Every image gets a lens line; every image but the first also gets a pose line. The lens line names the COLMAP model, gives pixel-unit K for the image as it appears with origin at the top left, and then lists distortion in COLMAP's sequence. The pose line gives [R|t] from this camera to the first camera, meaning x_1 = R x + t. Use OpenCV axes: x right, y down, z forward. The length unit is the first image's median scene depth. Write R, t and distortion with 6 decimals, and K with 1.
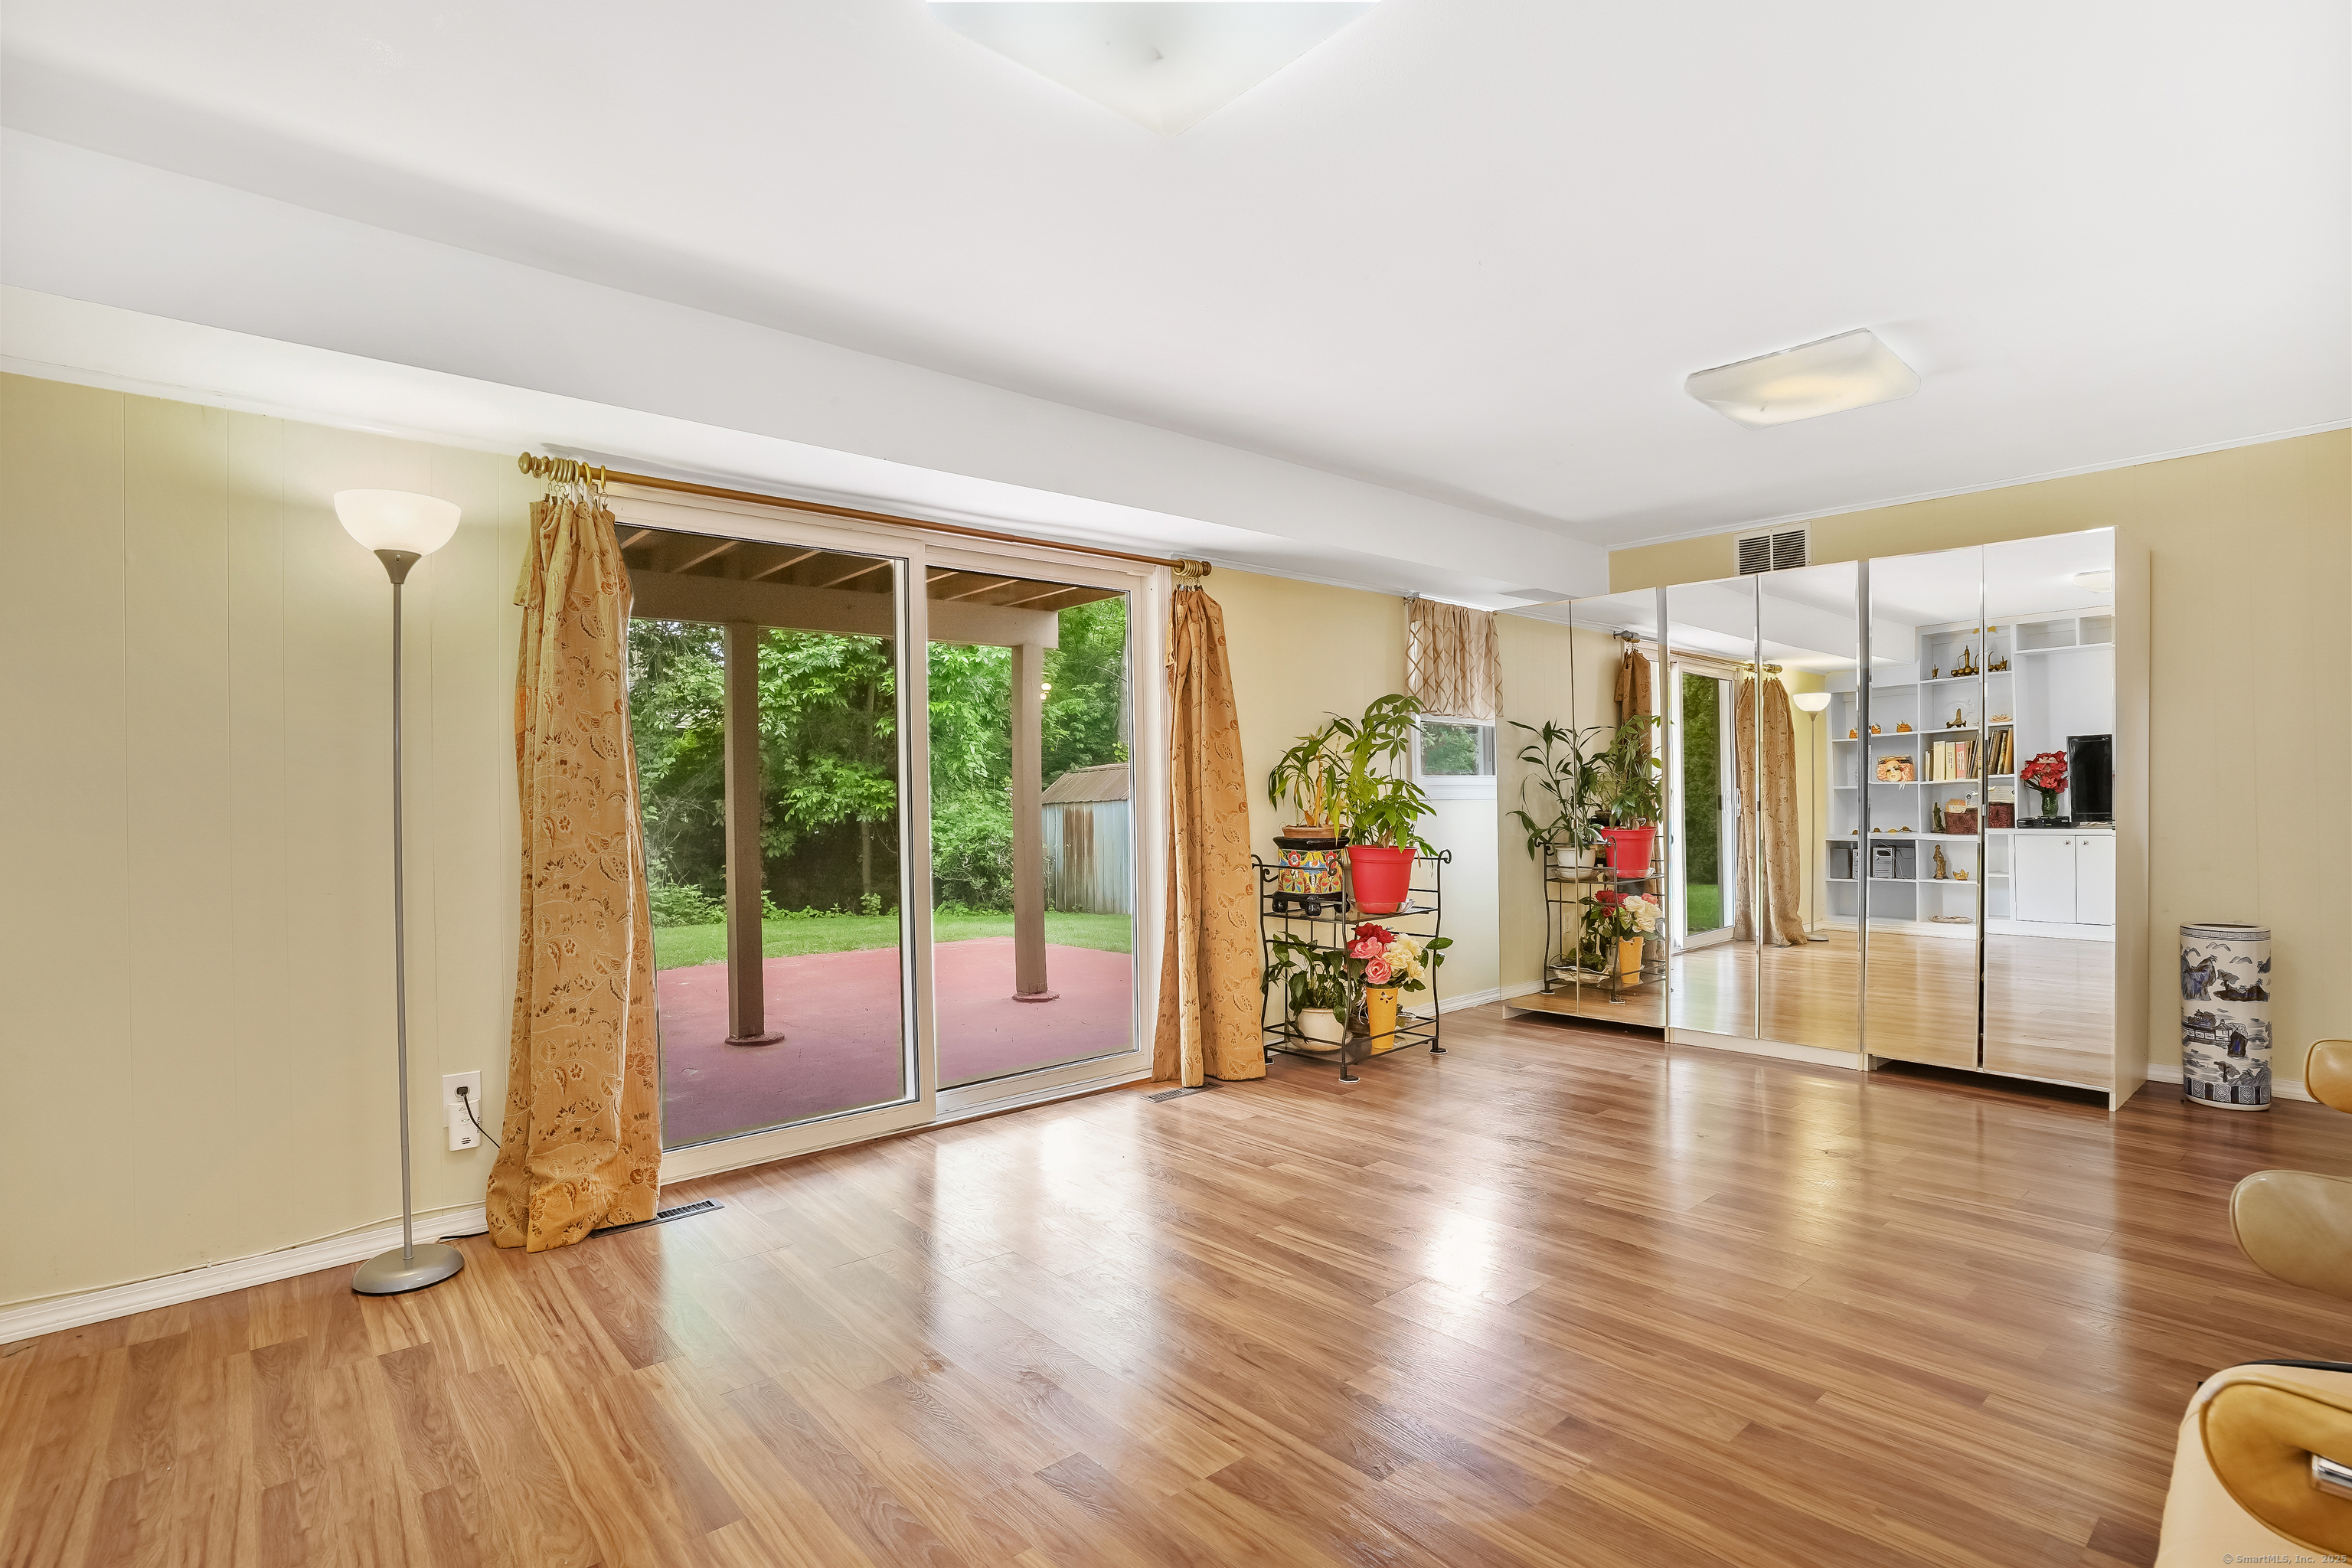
lens RADIAL K [[1142.5, 0, 1179.9], [0, 1142.5, 791.3], [0, 0, 1]] dist [-0.079160, 0.036746]
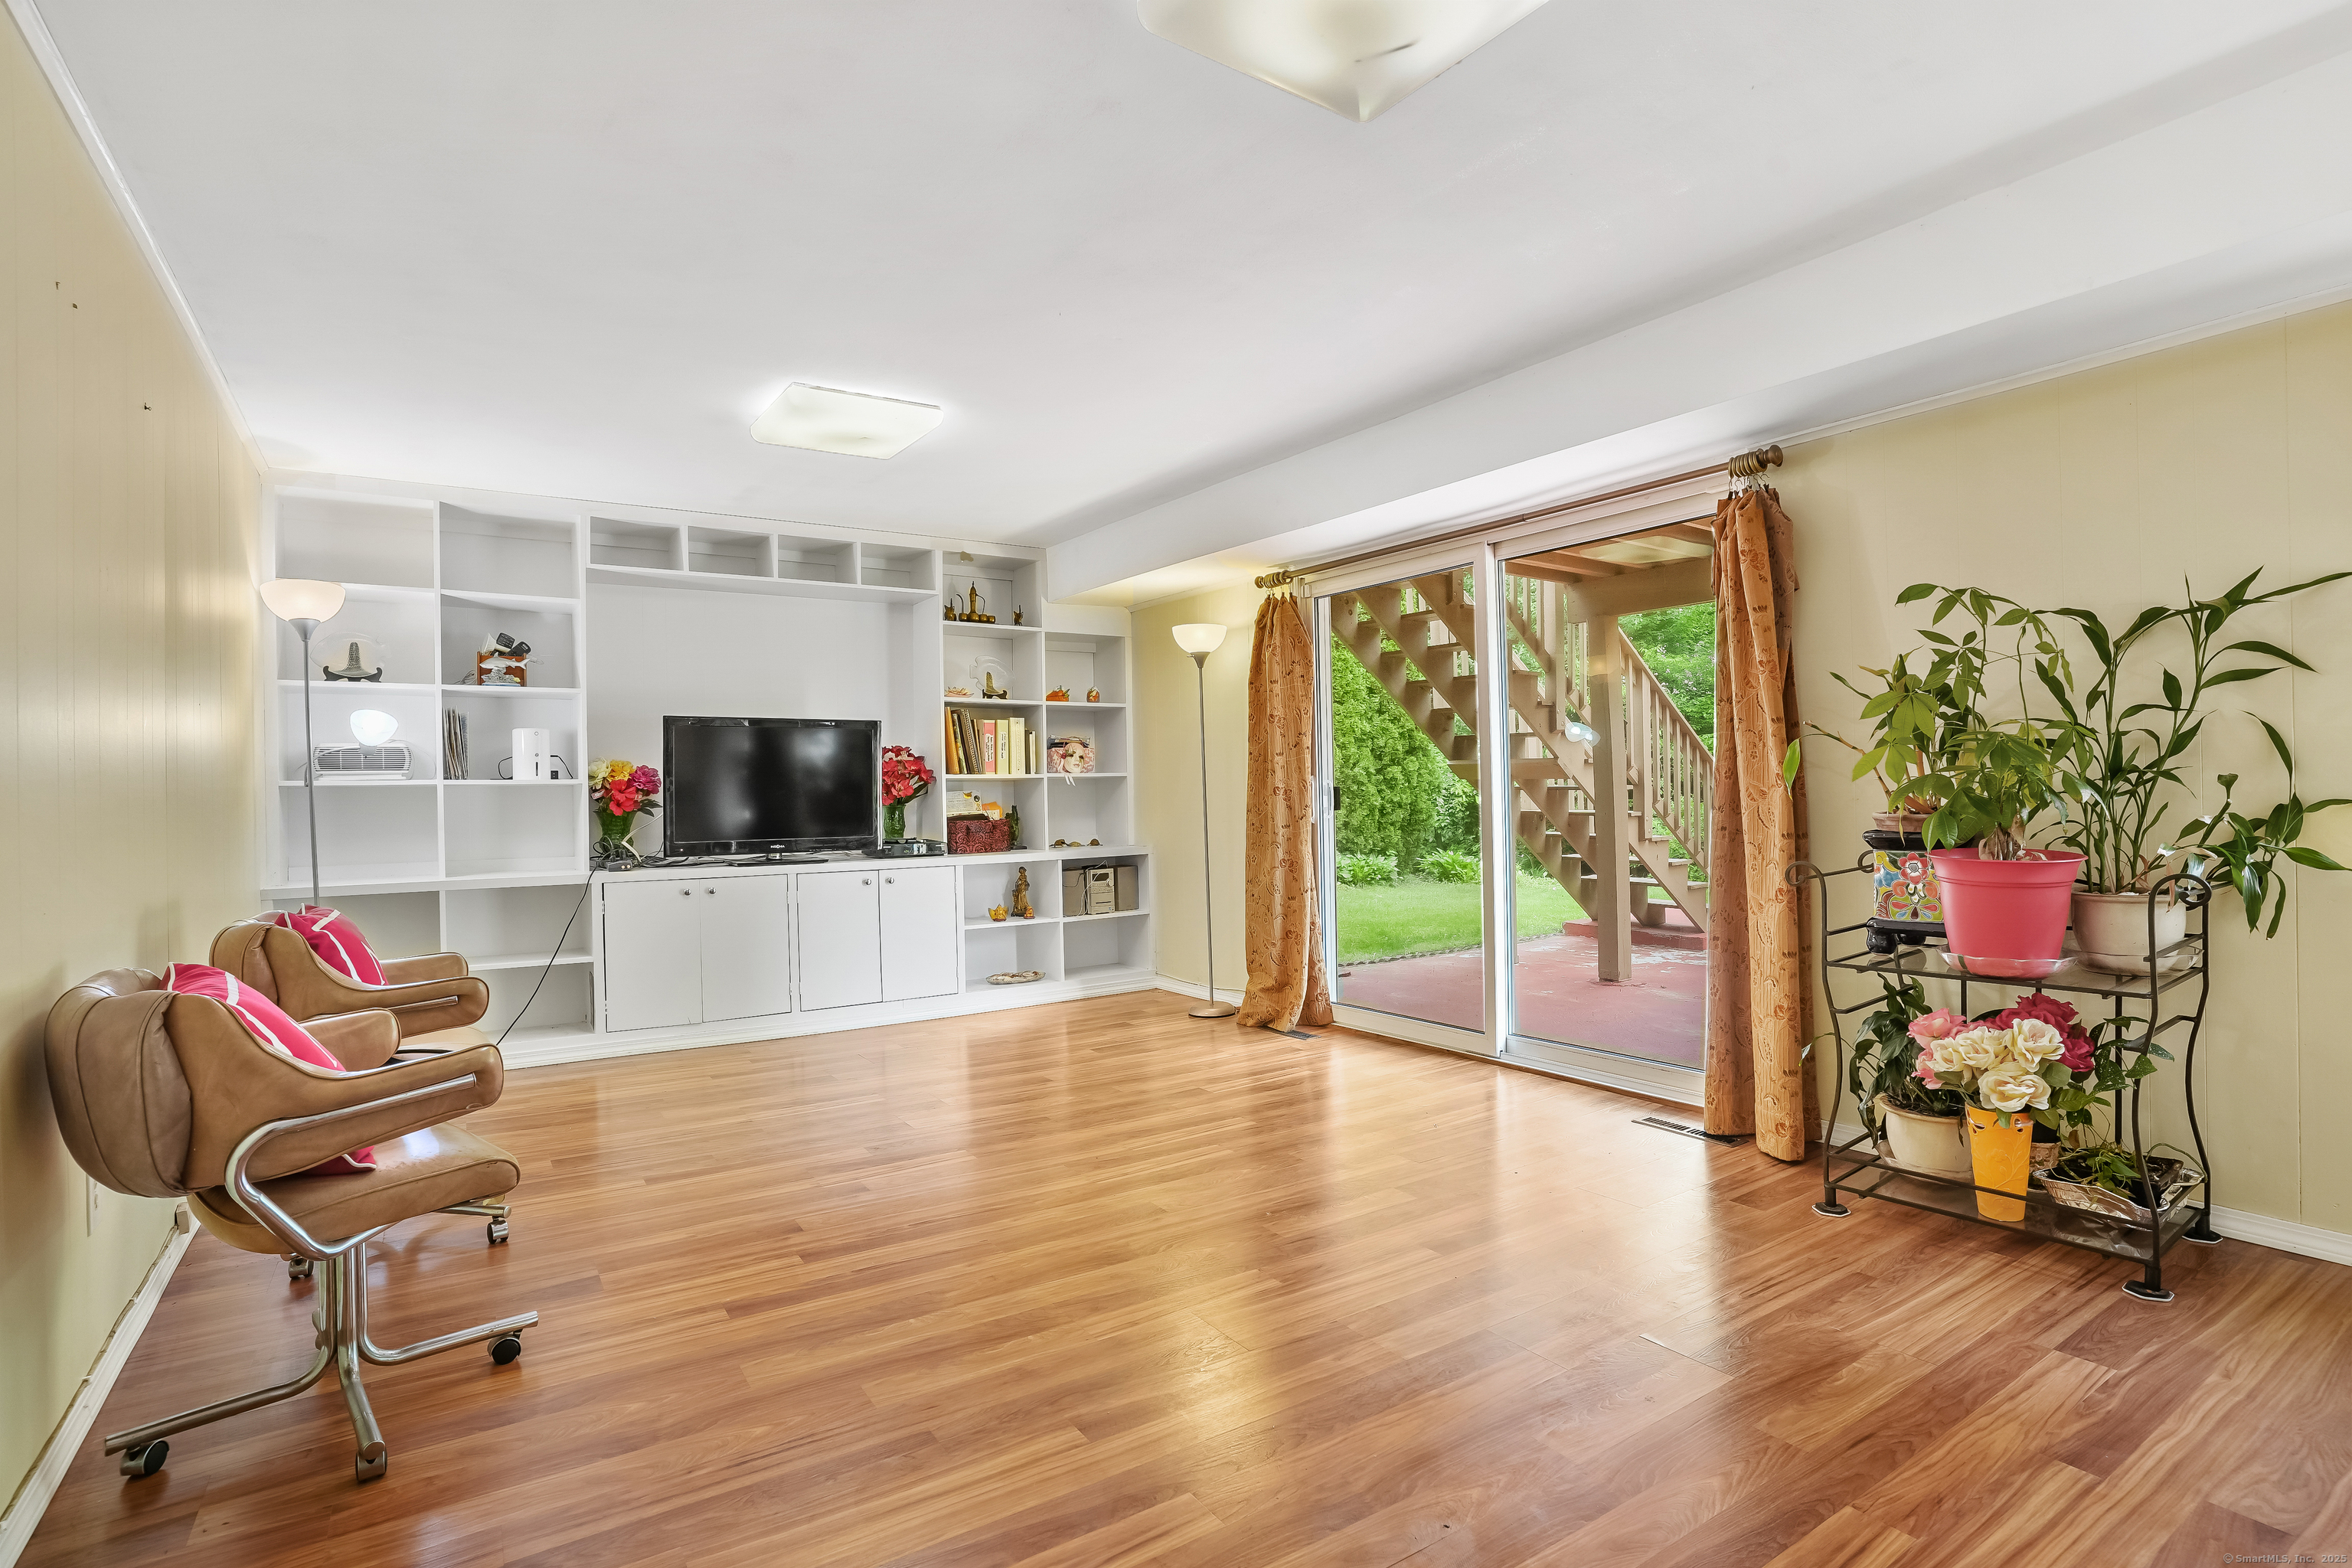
lens RADIAL K [[1142.5, 0, 1179.9], [0, 1142.5, 791.3], [0, 0, 1]] dist [-0.079160, 0.036746]
pose [[-0.114068, 0.021178, -0.993247, 1.209380], [0.022864, 0.999564, 0.018687, -0.002921], [0.993210, -0.020578, -0.114503, 1.068975]]
